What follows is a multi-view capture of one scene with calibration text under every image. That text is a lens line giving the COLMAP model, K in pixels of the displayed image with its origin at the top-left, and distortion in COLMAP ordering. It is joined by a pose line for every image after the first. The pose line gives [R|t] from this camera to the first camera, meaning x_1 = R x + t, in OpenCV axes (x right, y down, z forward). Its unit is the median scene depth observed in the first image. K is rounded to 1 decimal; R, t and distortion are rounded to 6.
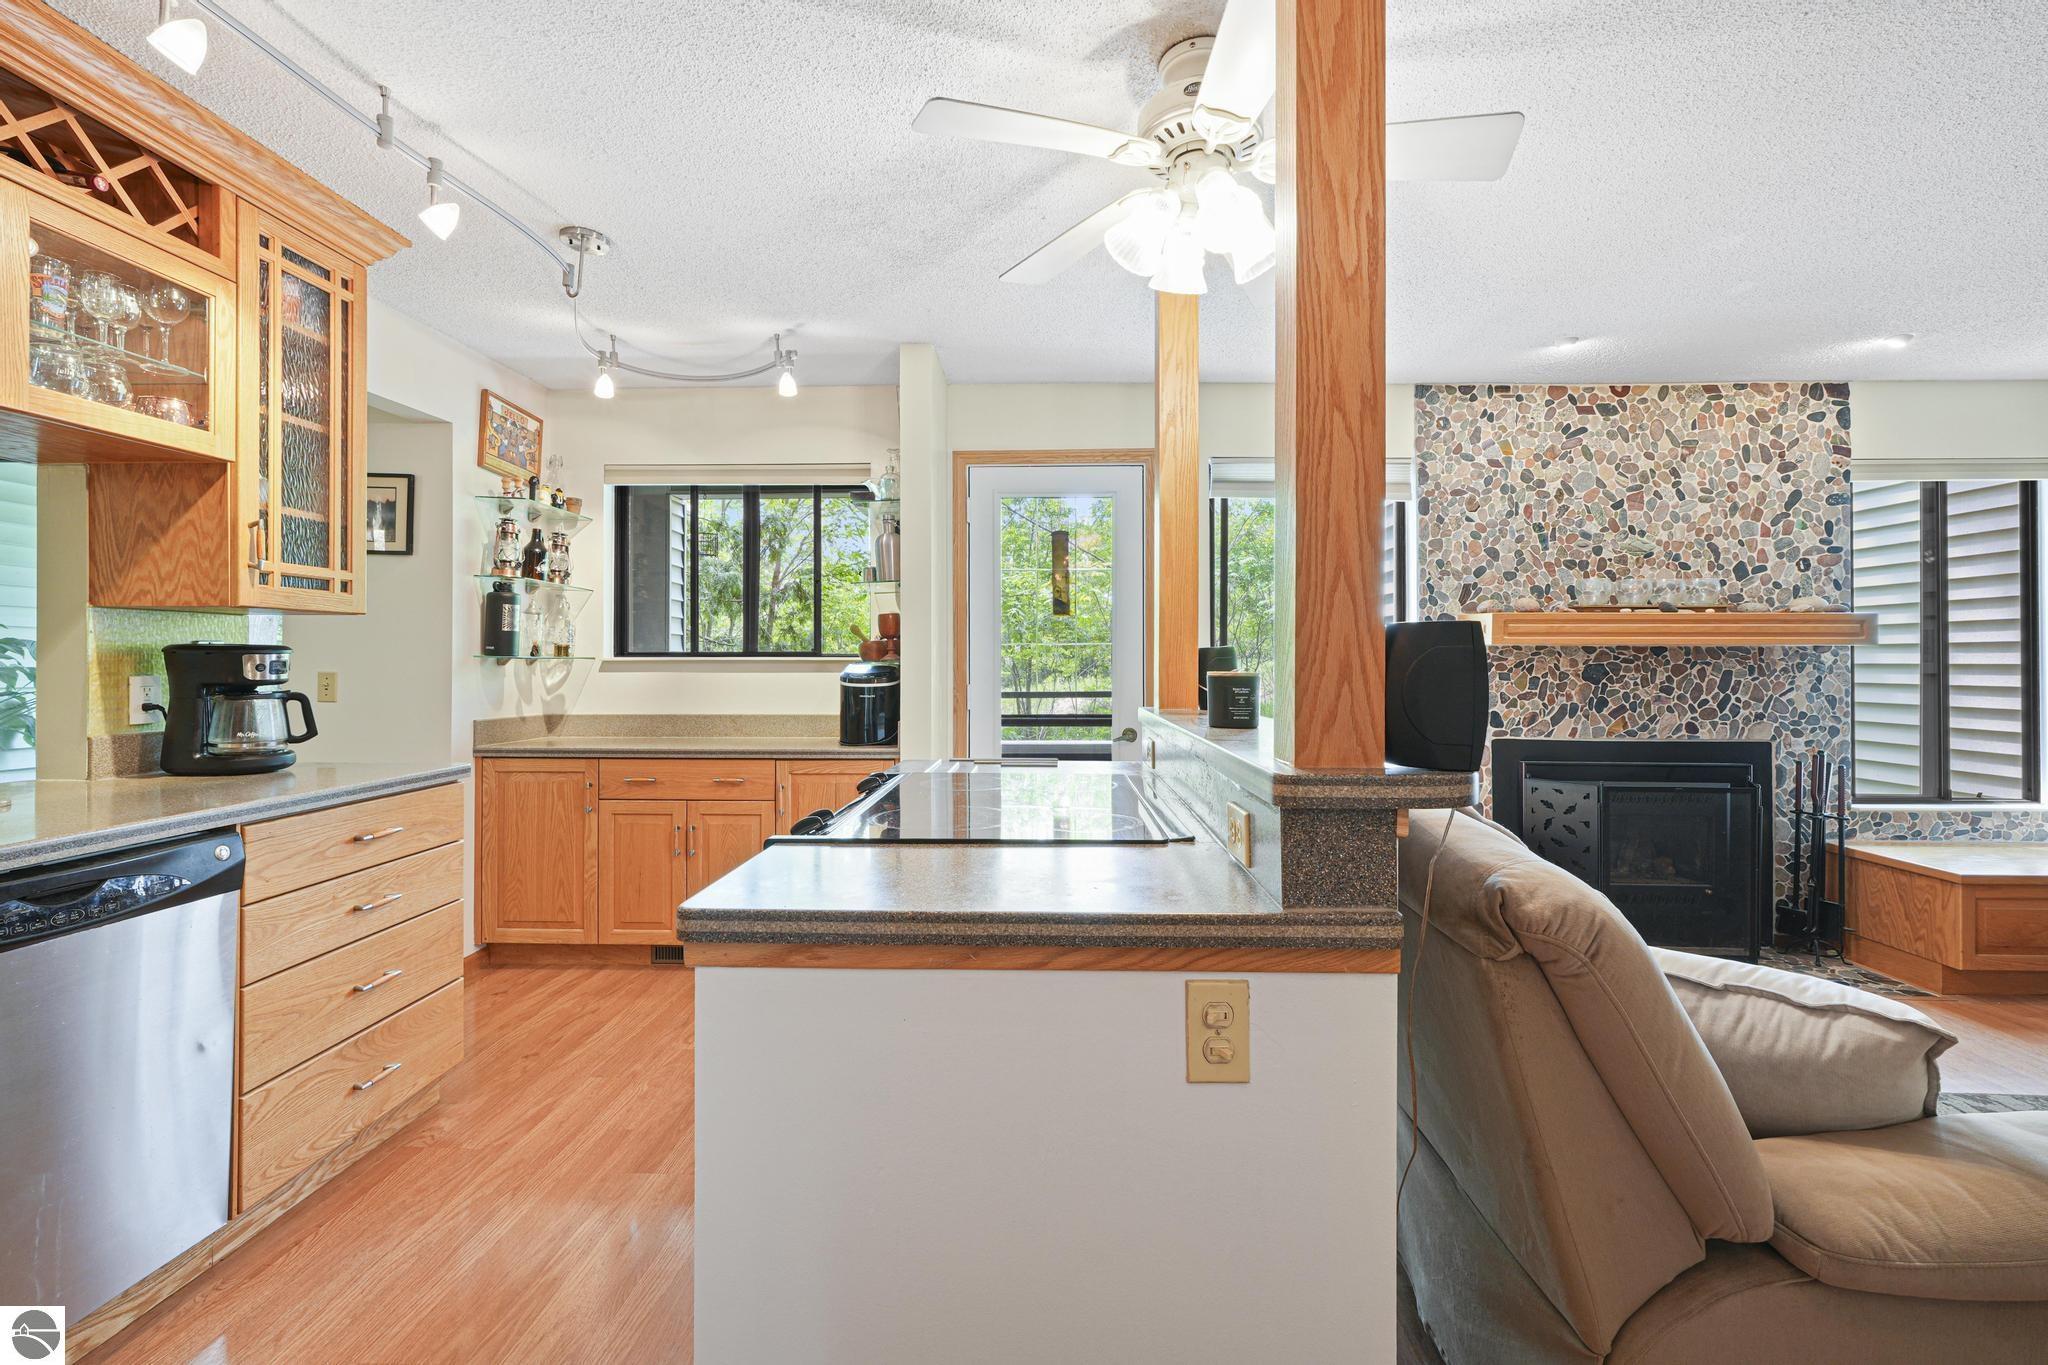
lens RADIAL K [[868.1, 0, 1033.7], [0, 868.1, 658.3], [0, 0, 1]] dist [-0.009296, 0.000861]
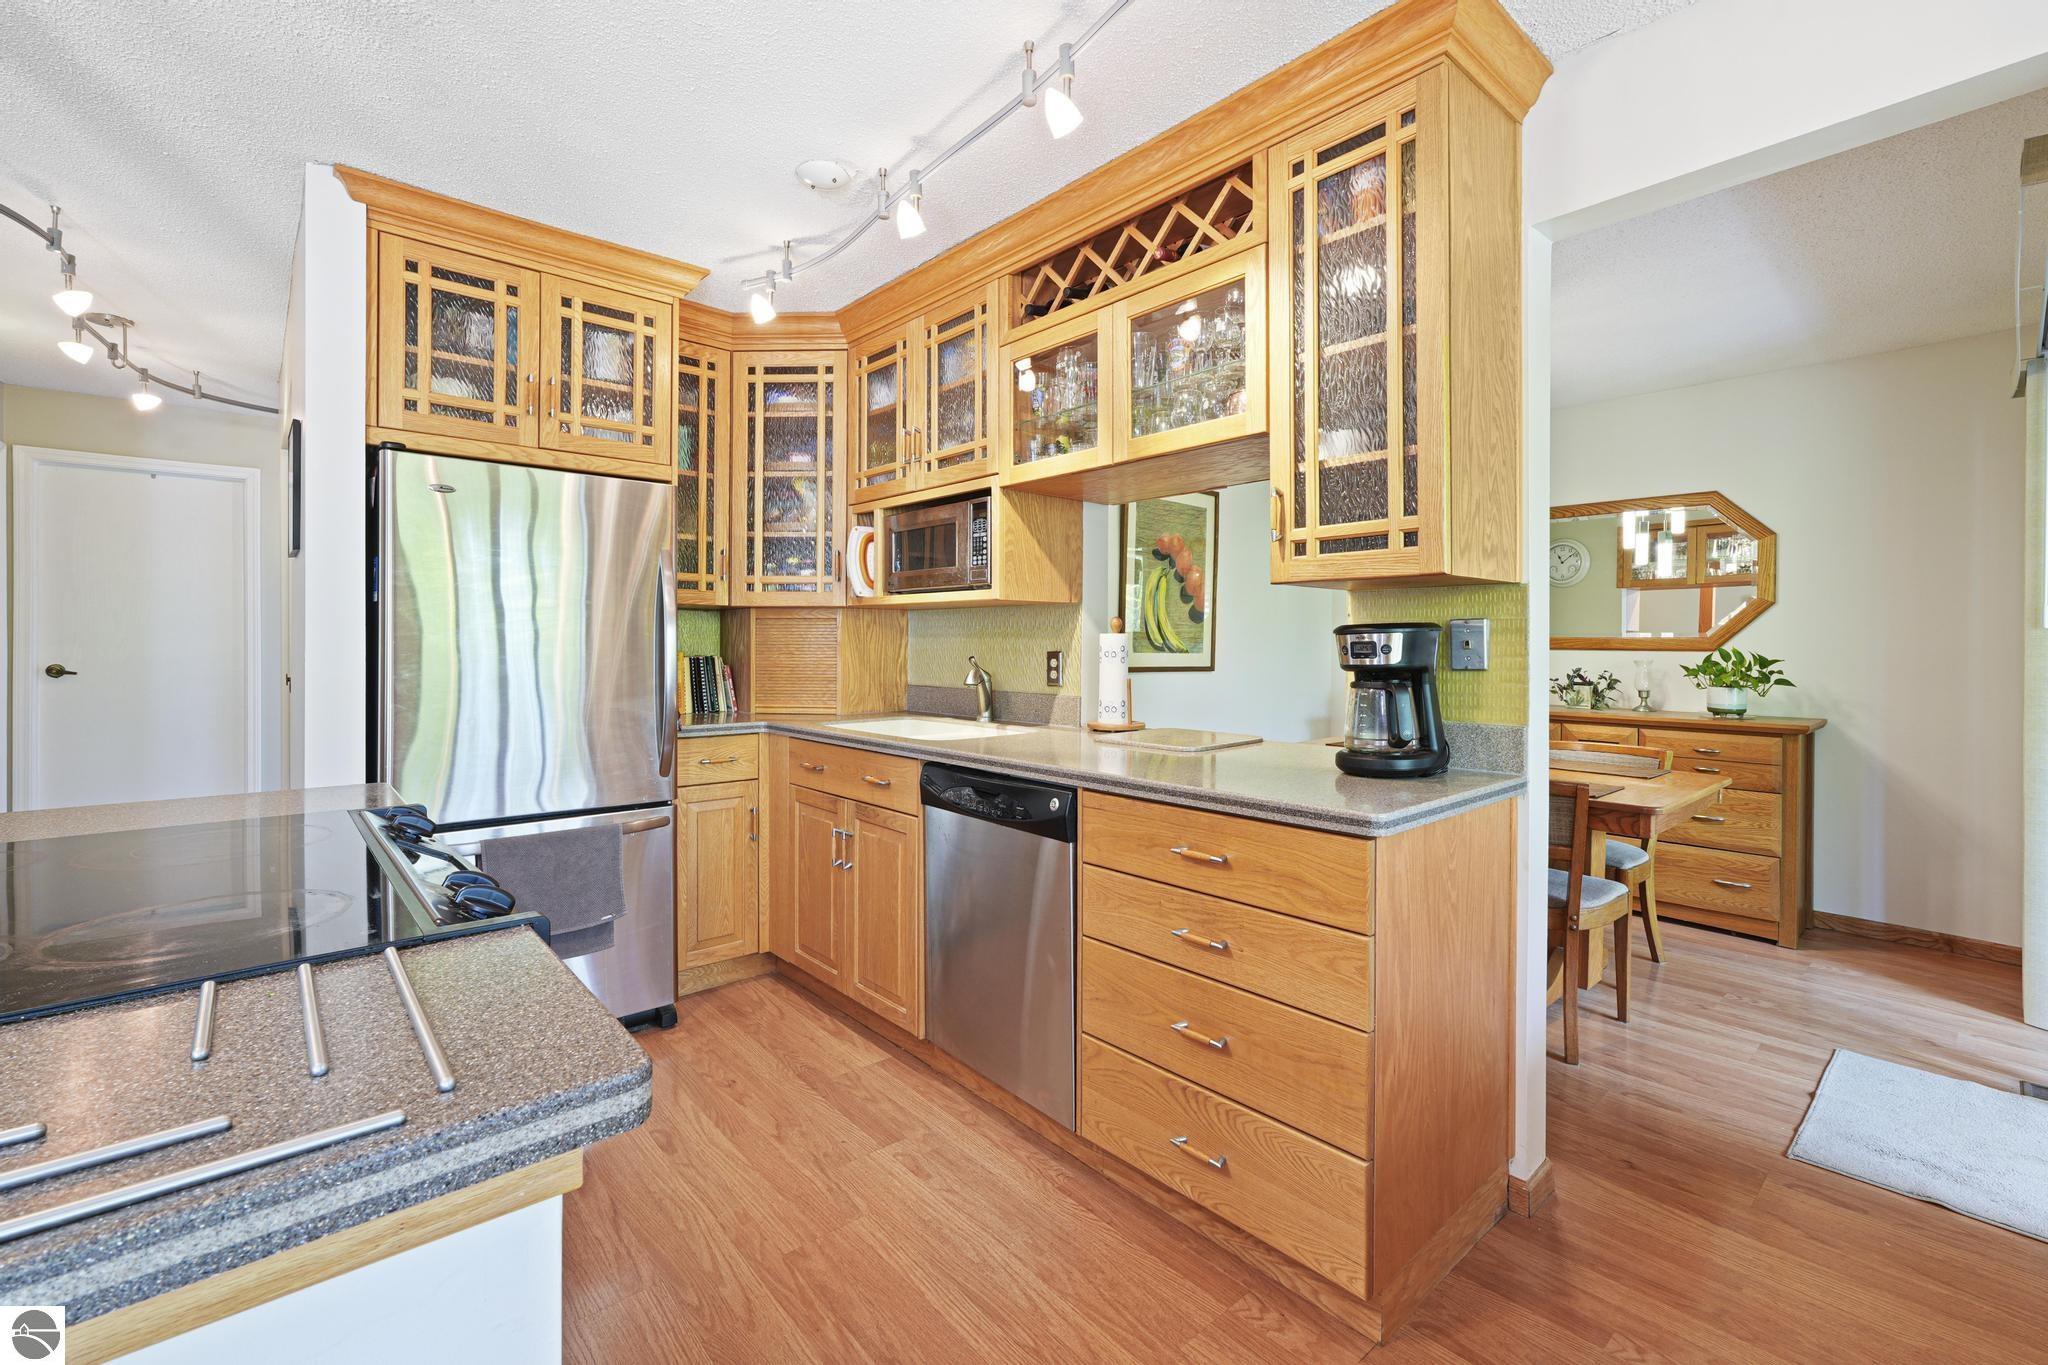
lens RADIAL K [[874.1, 0, 1042.4], [0, 874.1, 635.4], [0, 0, 1]] dist [-0.001097, 0.000540]
pose [[-0.724621, -0.011516, -0.689051, -0.049212], [-0.004079, 0.999915, -0.012422, 0.005009], [0.689135, -0.006191, -0.724606, 0.821222]]
